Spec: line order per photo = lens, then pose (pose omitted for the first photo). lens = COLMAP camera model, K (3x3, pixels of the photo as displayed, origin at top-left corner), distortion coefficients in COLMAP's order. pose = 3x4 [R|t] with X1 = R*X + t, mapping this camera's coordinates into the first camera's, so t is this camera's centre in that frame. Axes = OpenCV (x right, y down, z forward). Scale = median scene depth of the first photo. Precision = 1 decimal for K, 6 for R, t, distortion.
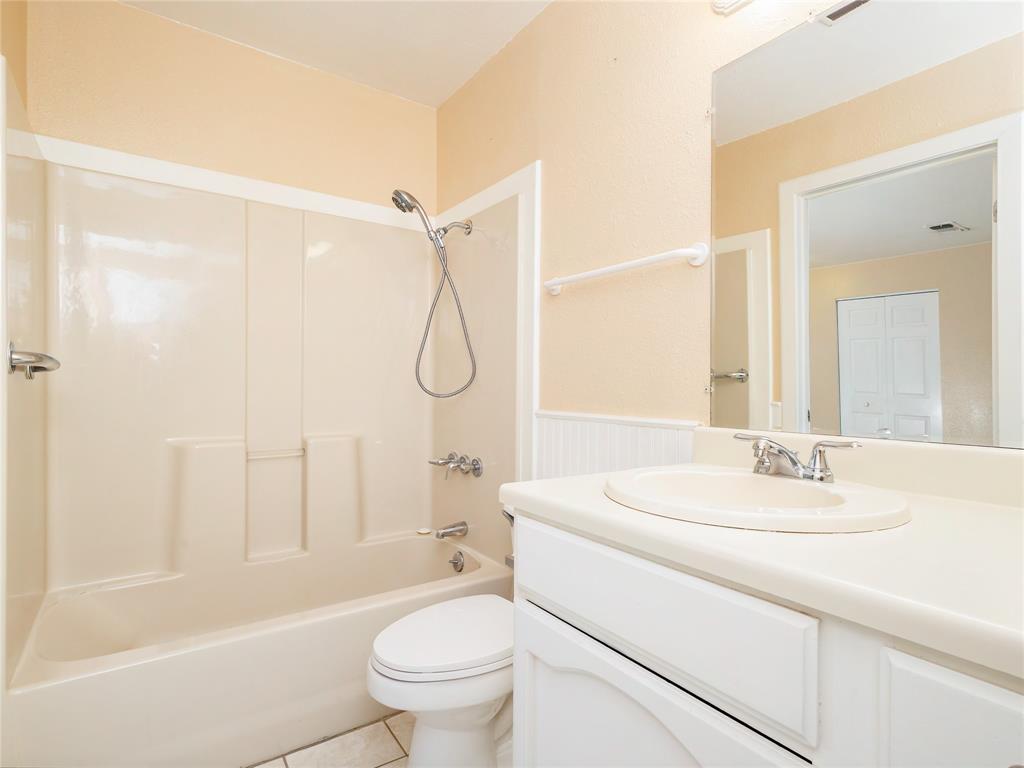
lens RADIAL K [[535.8, 0, 510.7], [0, 535.8, 382.7], [0, 0, 1]] dist [0.012662, -0.002688]
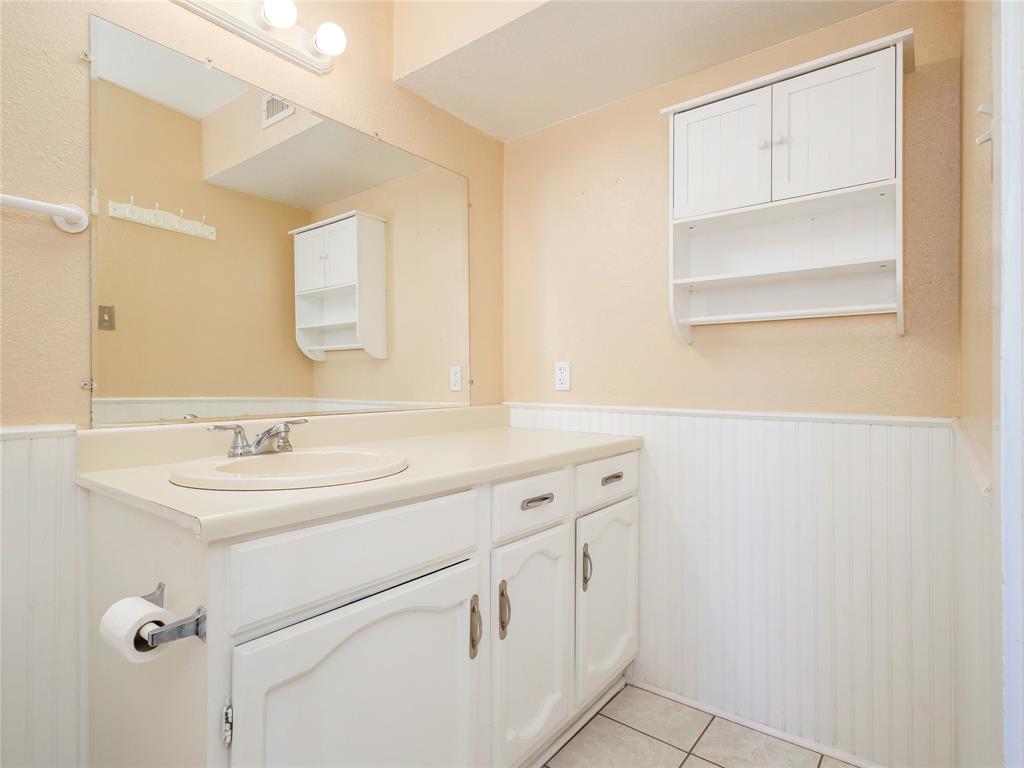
lens RADIAL K [[535.8, 0, 511.0], [0, 535.8, 379.8], [0, 0, 1]] dist [0.012662, -0.002688]
pose [[-0.309254, -0.011303, 0.950912, -0.631767], [-0.006190, 0.999932, 0.009872, -0.007021], [-0.950959, -0.002833, -0.309303, 0.629609]]
